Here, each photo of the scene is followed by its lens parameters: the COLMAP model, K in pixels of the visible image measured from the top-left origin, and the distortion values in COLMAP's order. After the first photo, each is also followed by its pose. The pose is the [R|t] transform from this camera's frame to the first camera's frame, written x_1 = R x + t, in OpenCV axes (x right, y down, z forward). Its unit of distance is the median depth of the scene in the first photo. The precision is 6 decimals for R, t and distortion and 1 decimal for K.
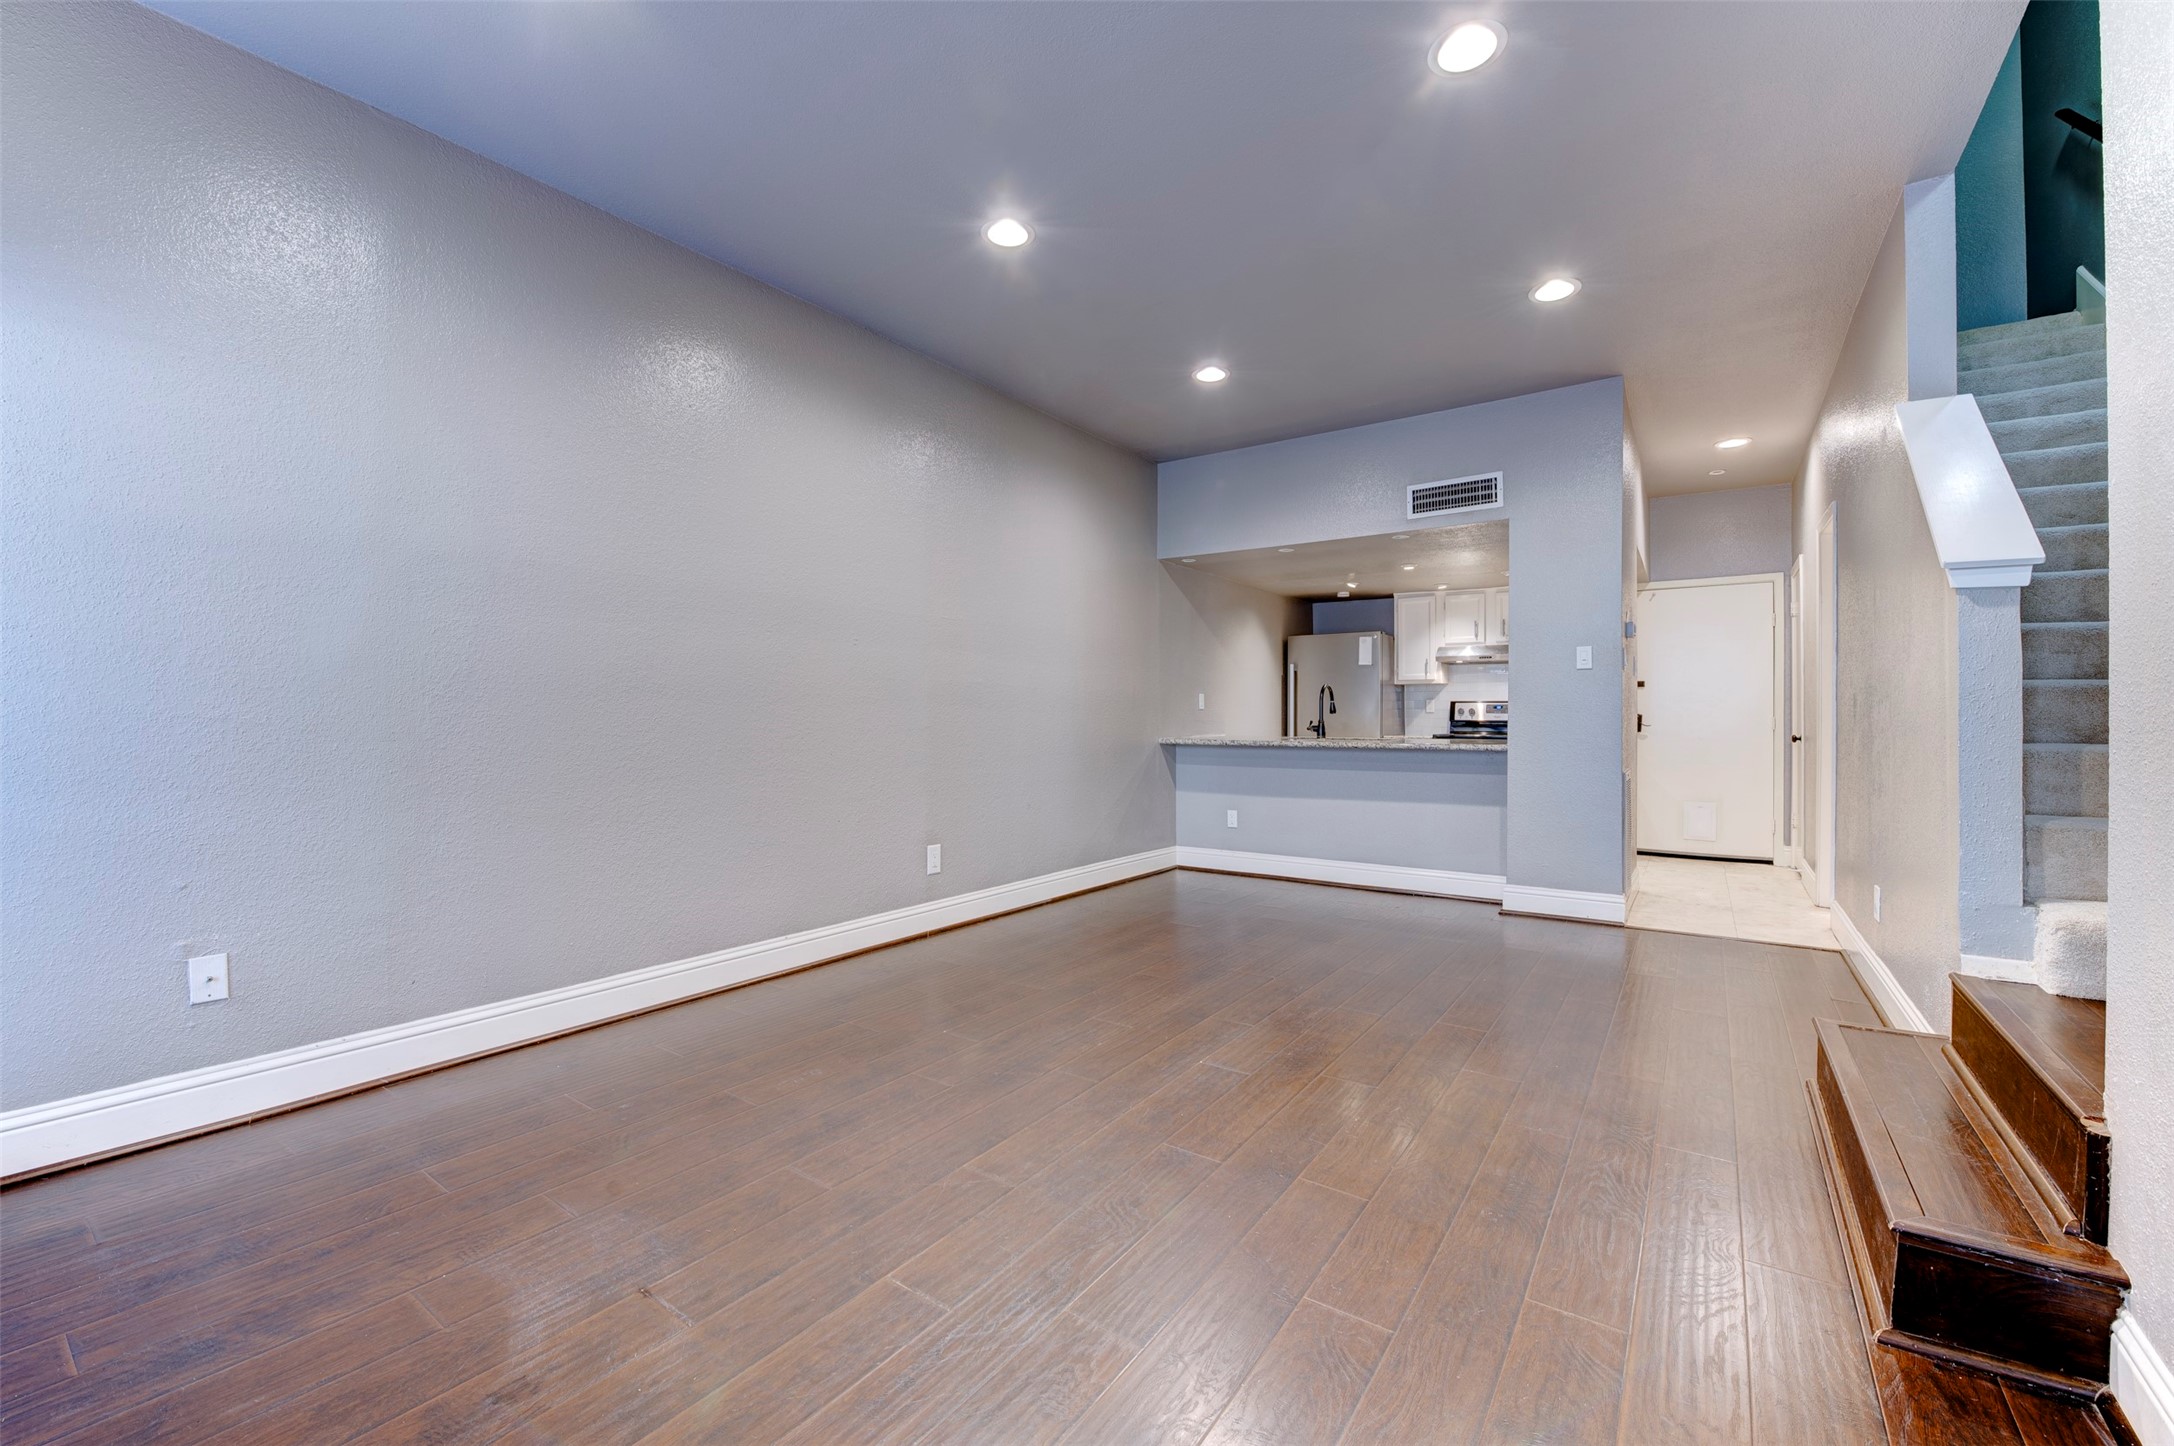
lens RADIAL K [[870.2, 0, 1083.1], [0, 870.2, 723.4], [0, 0, 1]] dist [-0.014434, -0.002416]
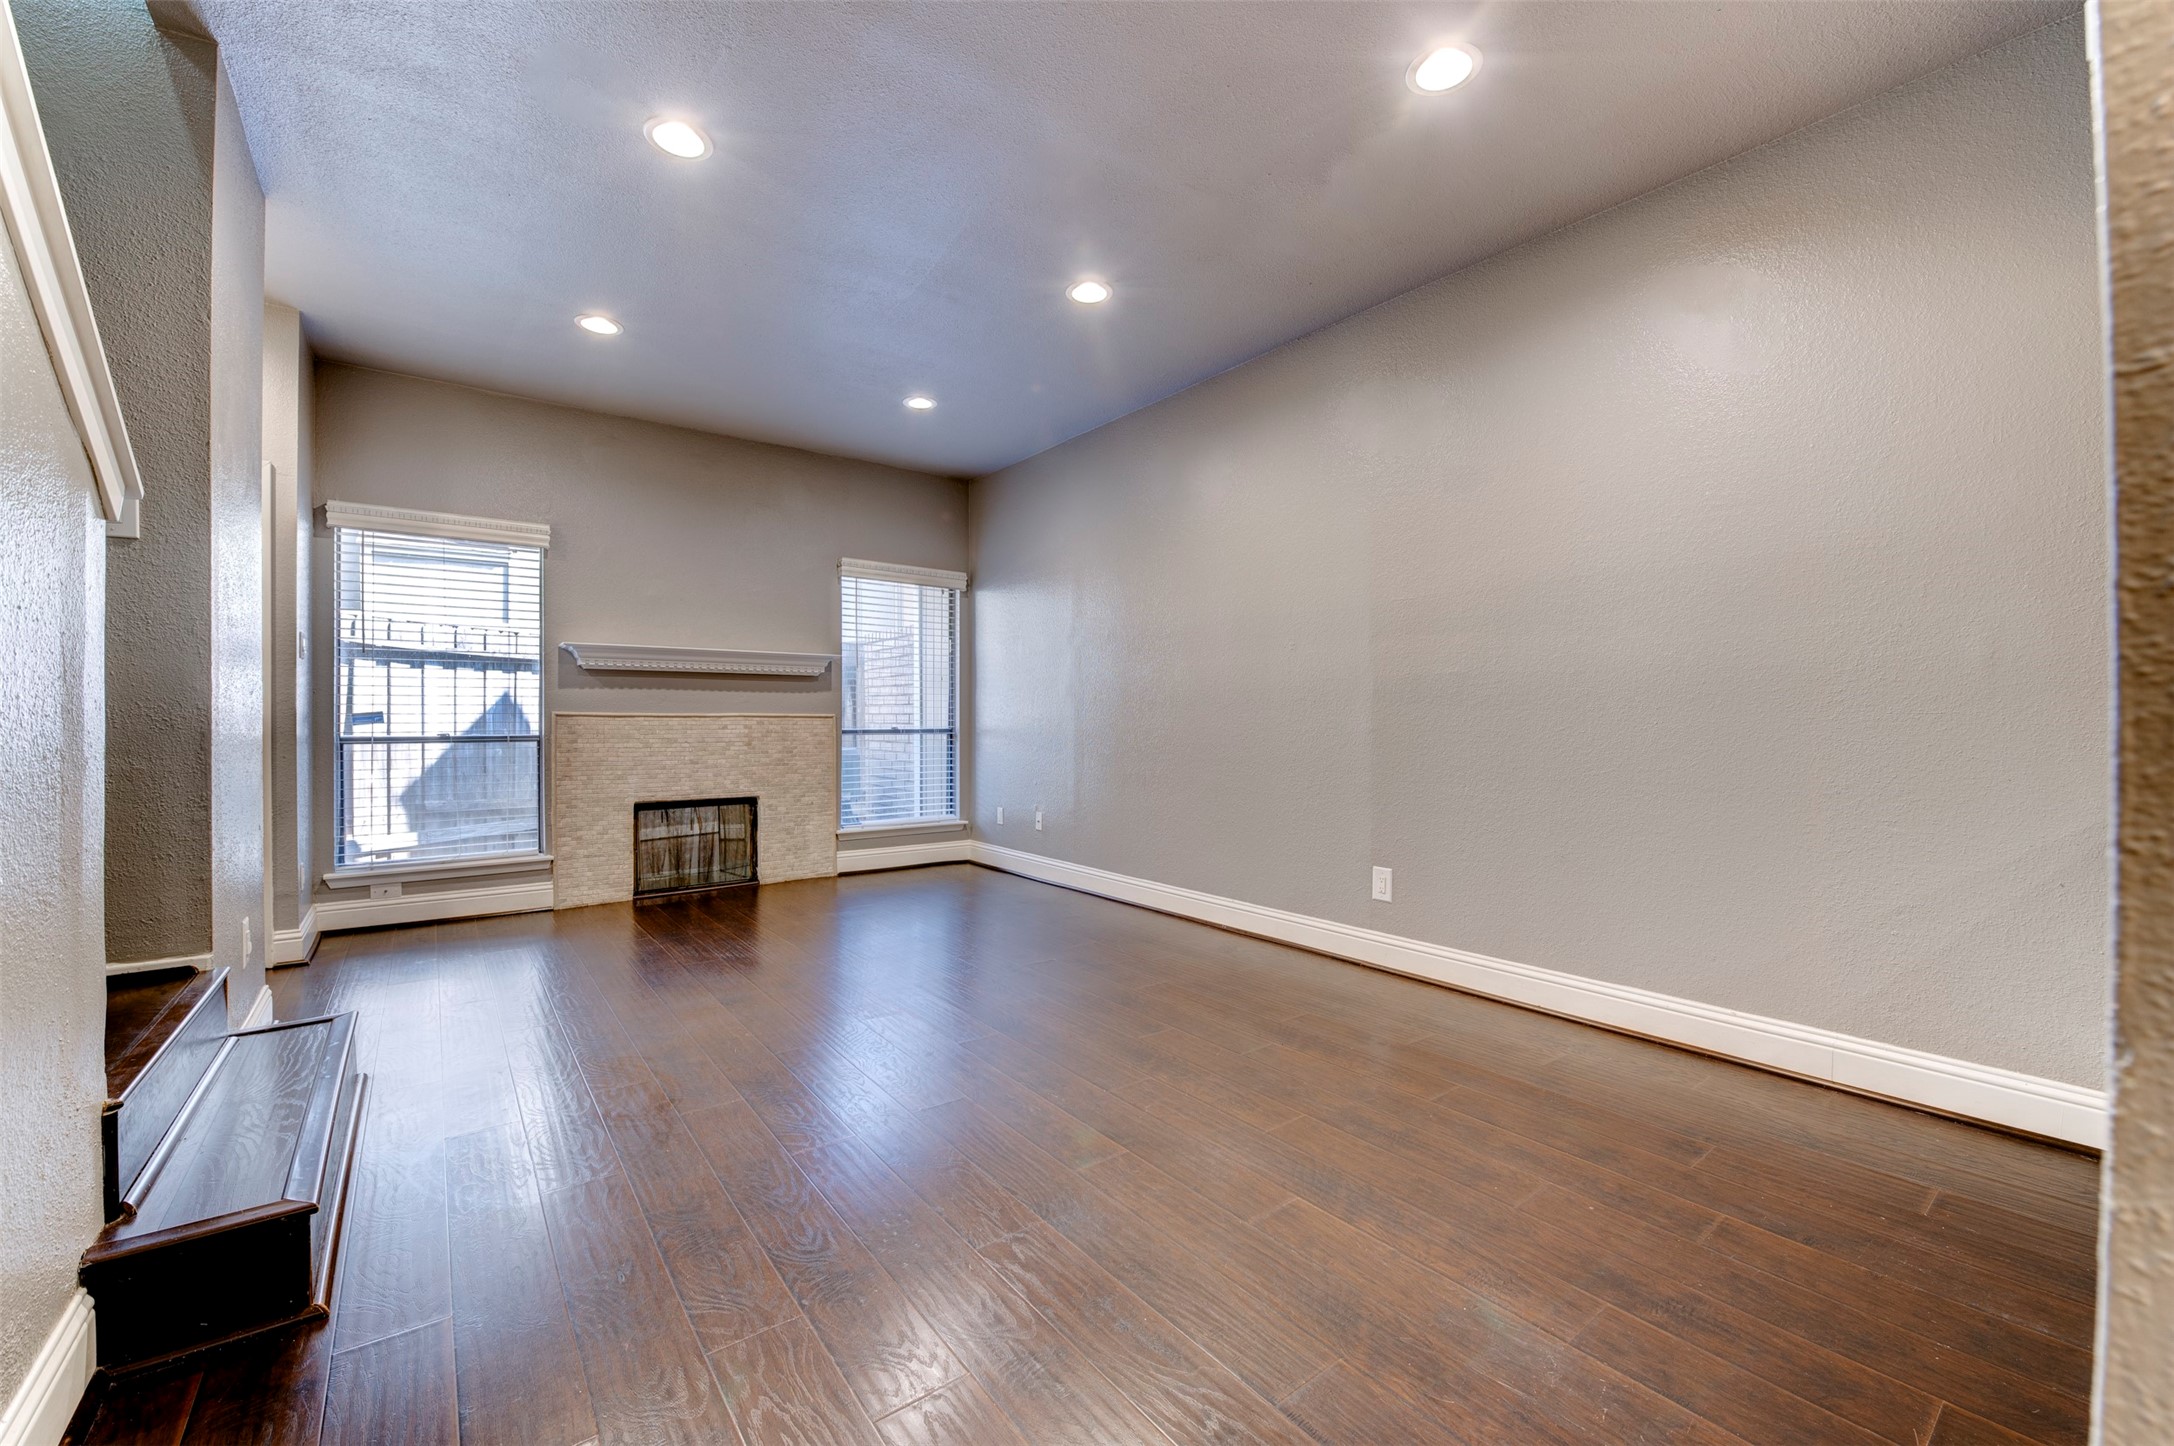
lens RADIAL K [[870.2, 0, 1093.2], [0, 870.2, 723.3], [0, 0, 1]] dist [-0.014434, -0.002416]
pose [[-0.284994, 0.004426, -0.958519, 0.523356], [-0.006661, 0.999956, 0.006598, -0.004066], [0.958506, 0.008265, -0.284952, 0.696399]]
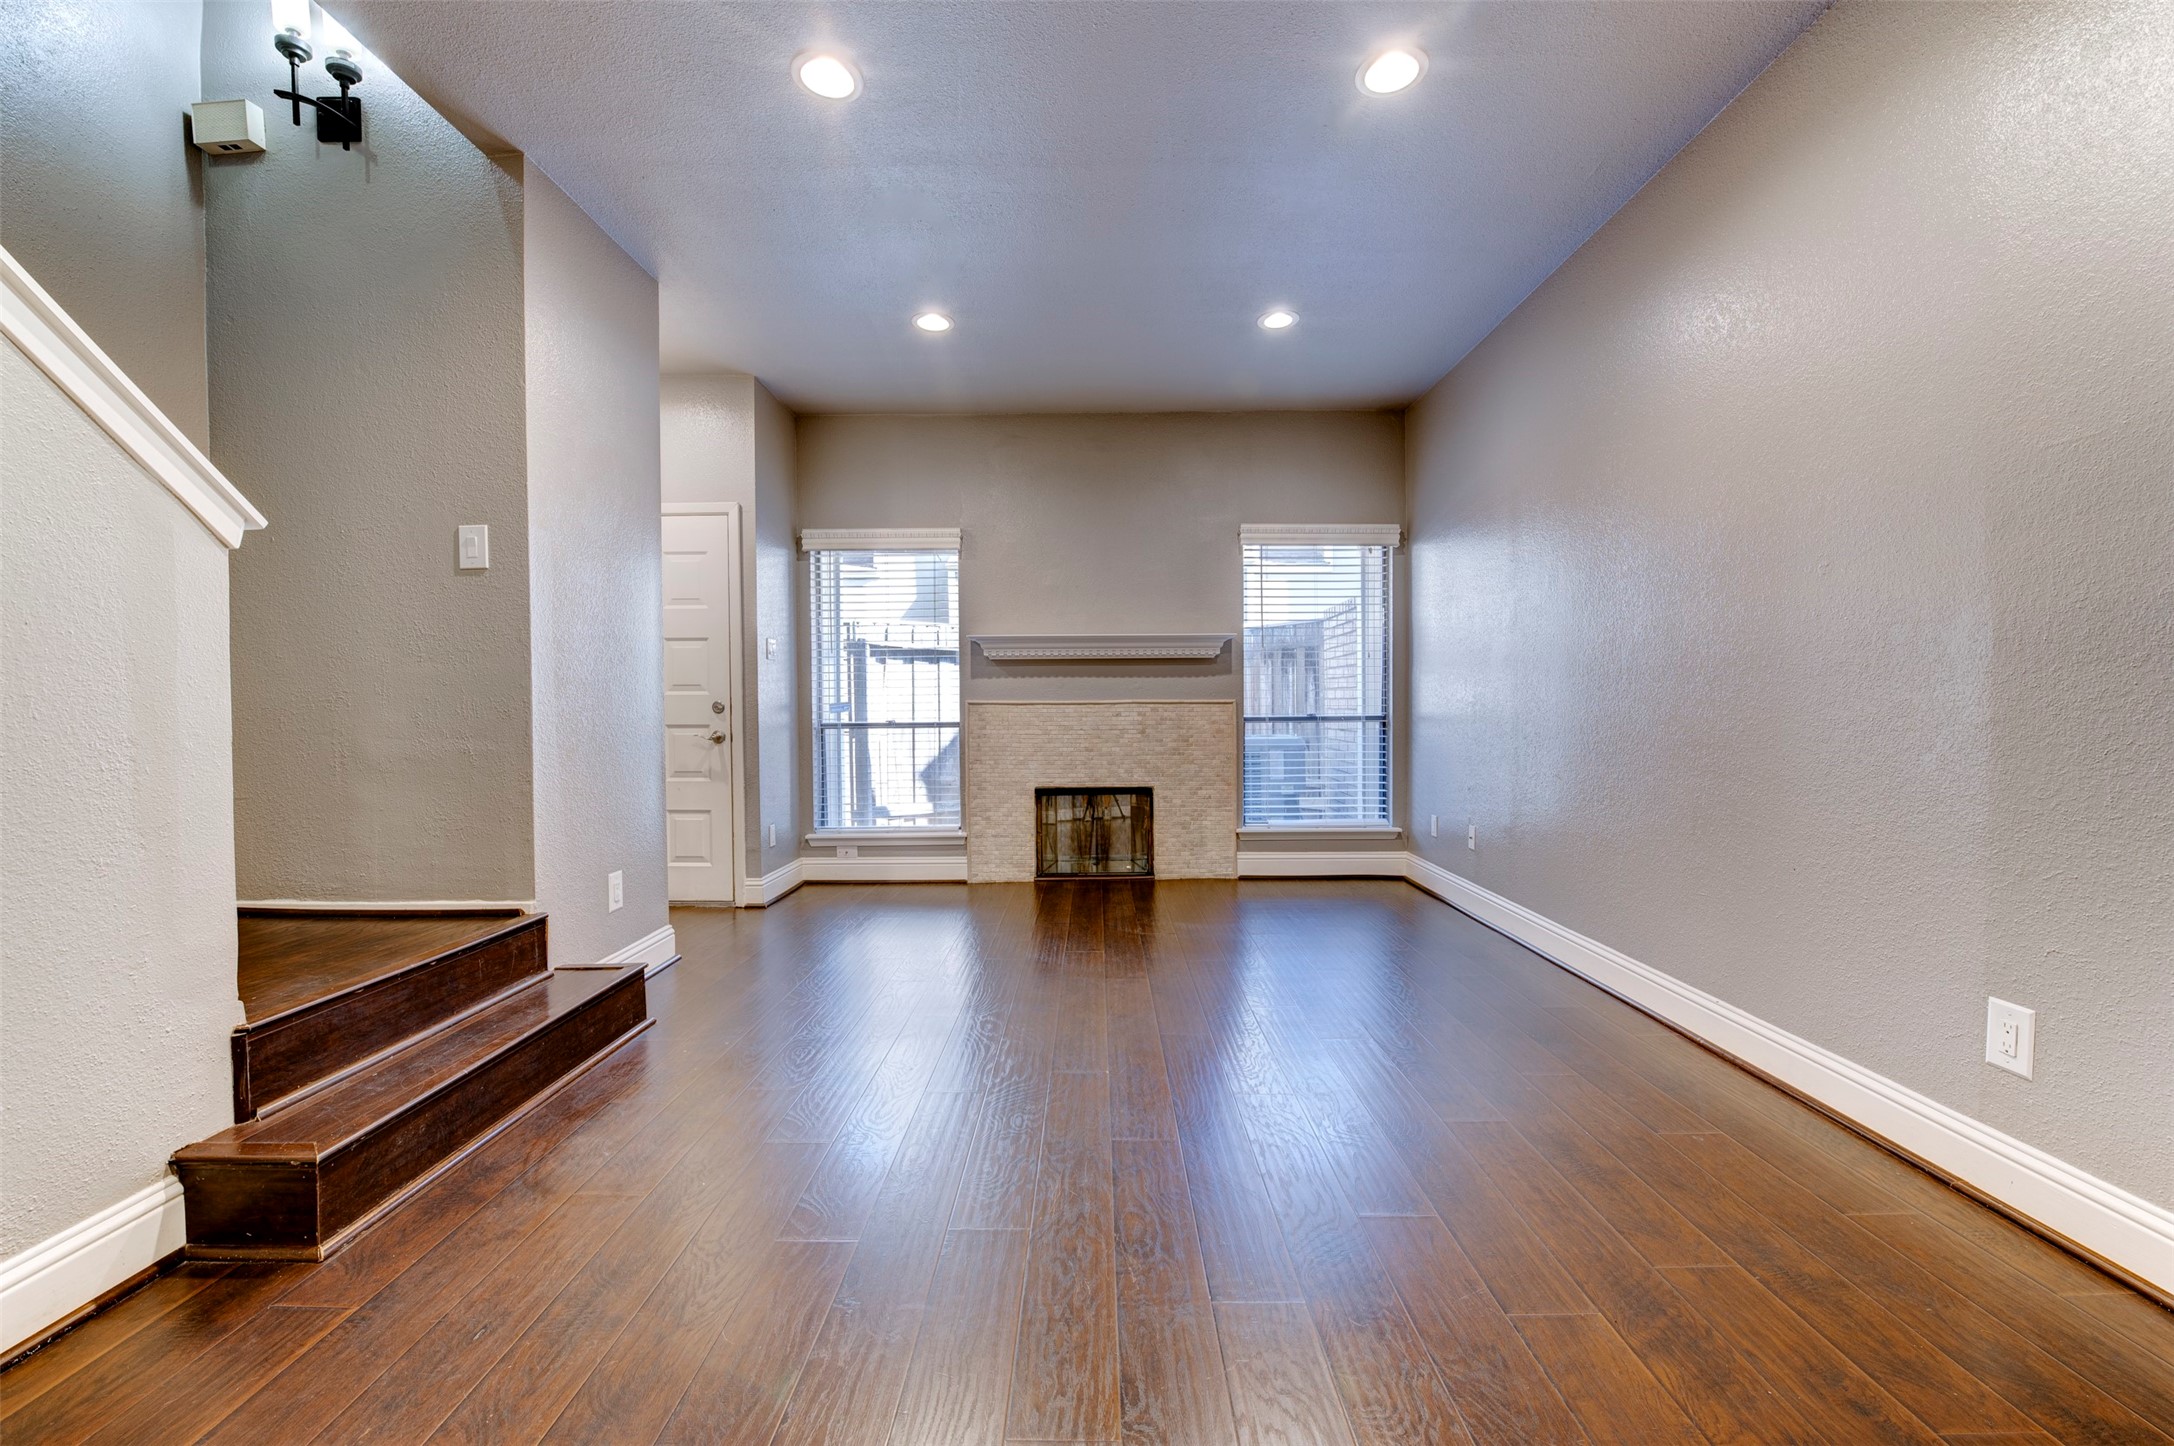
lens RADIAL K [[870.2, 0, 1090.7], [0, 870.2, 722.3], [0, 0, 1]] dist [-0.014434, -0.002416]
pose [[-0.814559, 0.016437, -0.579848, 0.303813], [0.003528, 0.999720, 0.023383, -0.004170], [0.580070, 0.017001, -0.814389, 0.771509]]
